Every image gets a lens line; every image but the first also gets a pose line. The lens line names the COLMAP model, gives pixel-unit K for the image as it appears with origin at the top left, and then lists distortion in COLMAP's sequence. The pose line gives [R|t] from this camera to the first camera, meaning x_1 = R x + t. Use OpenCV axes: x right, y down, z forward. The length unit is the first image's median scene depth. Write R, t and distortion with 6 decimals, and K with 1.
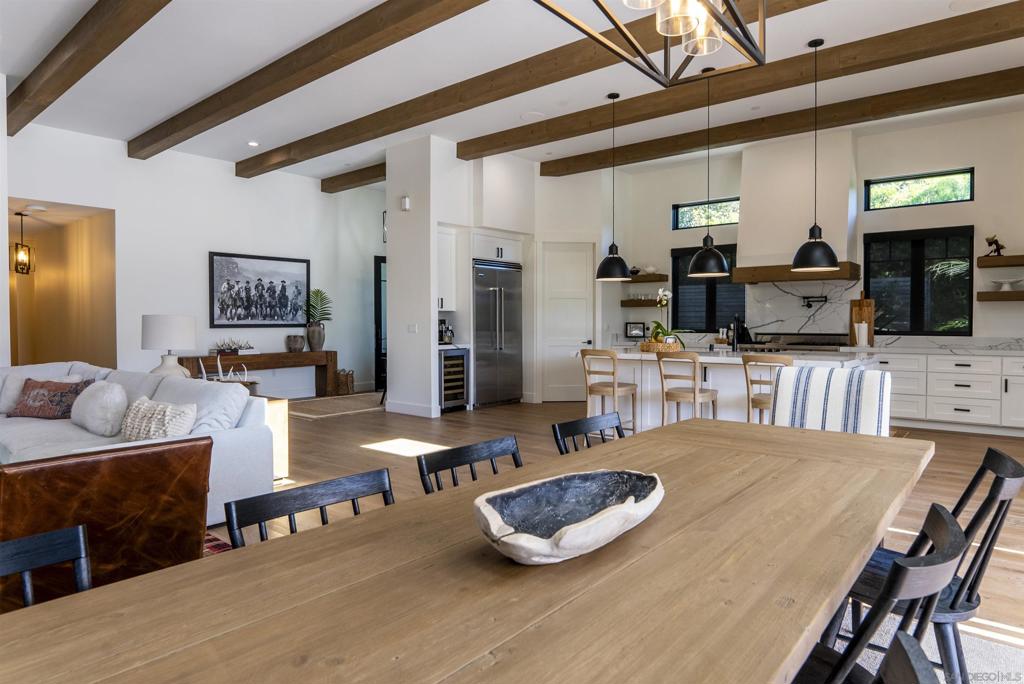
lens RADIAL K [[613.9, 0, 516.9], [0, 613.9, 333.9], [0, 0, 1]] dist [-0.004854, -0.001988]
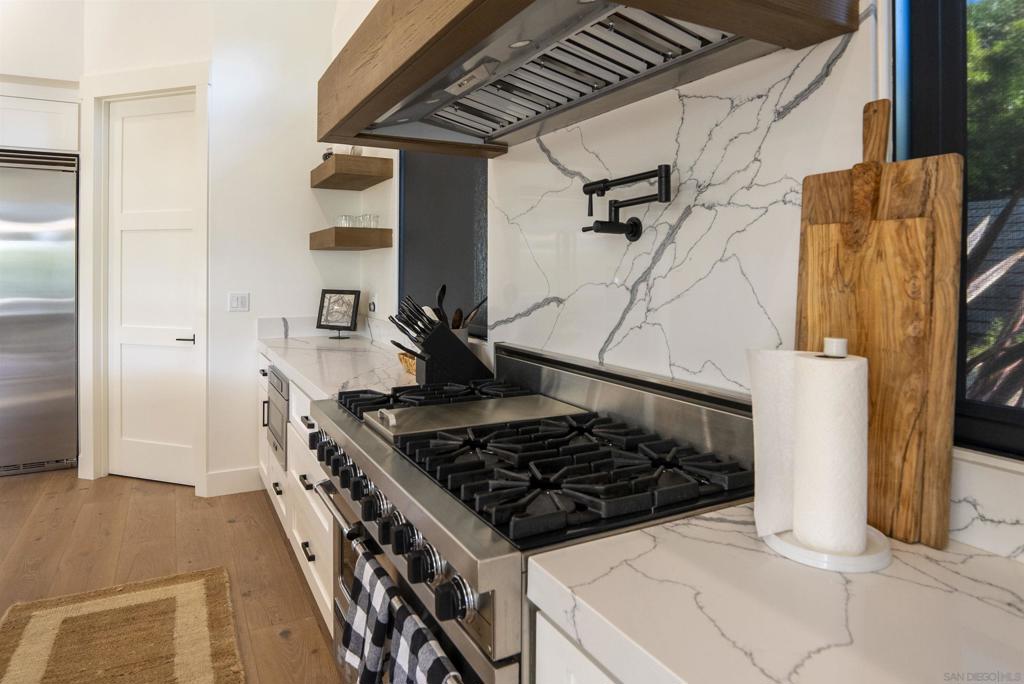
lens RADIAL K [[628.5, 0, 487.4], [0, 628.5, 272.7], [0, 0, 1]] dist [-0.006934, -0.002433]
pose [[0.919605, 0.004366, -0.392820, 0.473517], [-0.011631, 0.999802, -0.016118, -0.026199], [0.392672, 0.019391, 0.919474, 0.738716]]
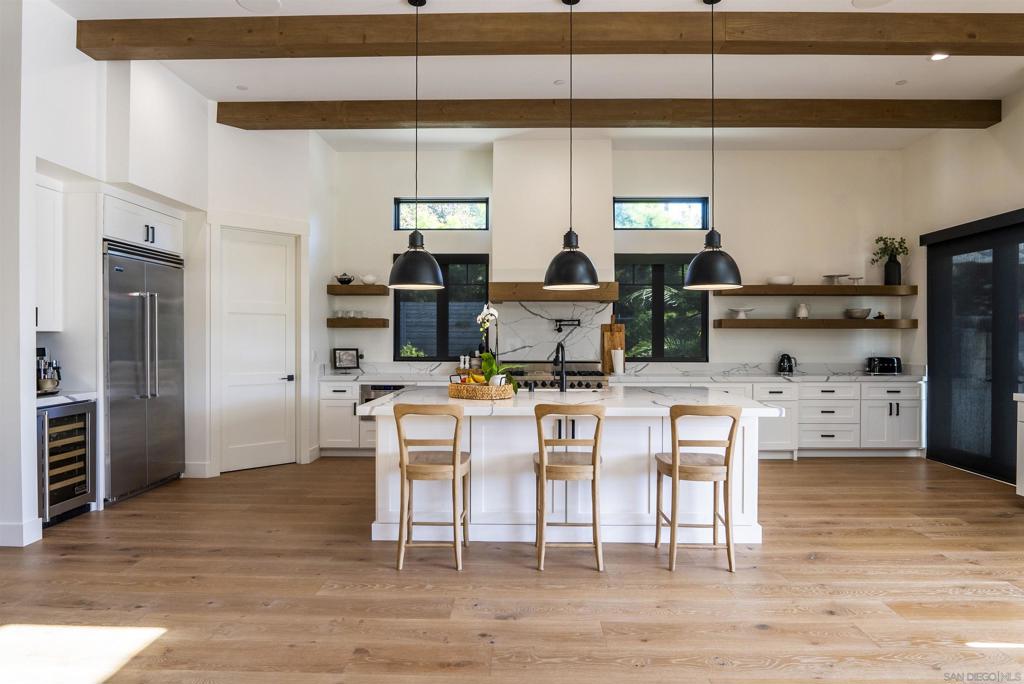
lens RADIAL K [[599.9, 0, 512.0], [0, 599.9, 342.0], [0, 0, 1]] dist [-0.010369, -0.002323]
pose [[0.785507, -0.001132, 0.618852, -0.110316], [0.010559, 0.999877, -0.011573, -0.017150], [-0.618763, 0.015625, 0.785423, 0.328647]]
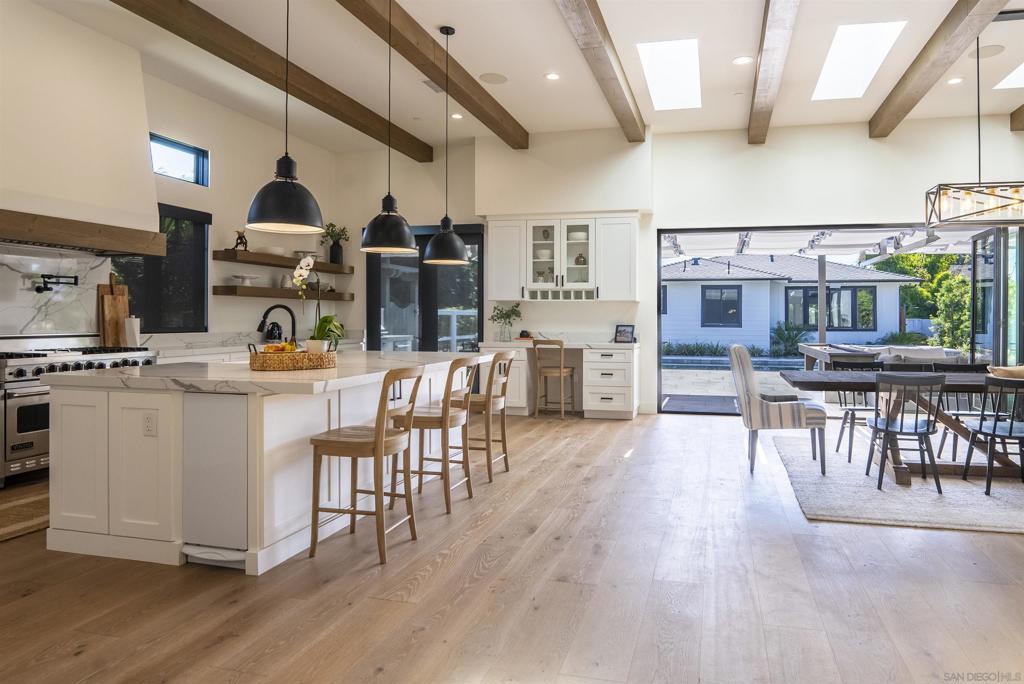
lens RADIAL K [[633.3, 0, 565.1], [0, 633.3, 309.8], [0, 0, 1]] dist [-0.006728, -0.004809]
pose [[-0.443567, 0.011978, 0.896161, -0.290889], [0.017316, 0.999839, -0.004794, -0.012520], [-0.896074, 0.013391, -0.443703, 0.747806]]
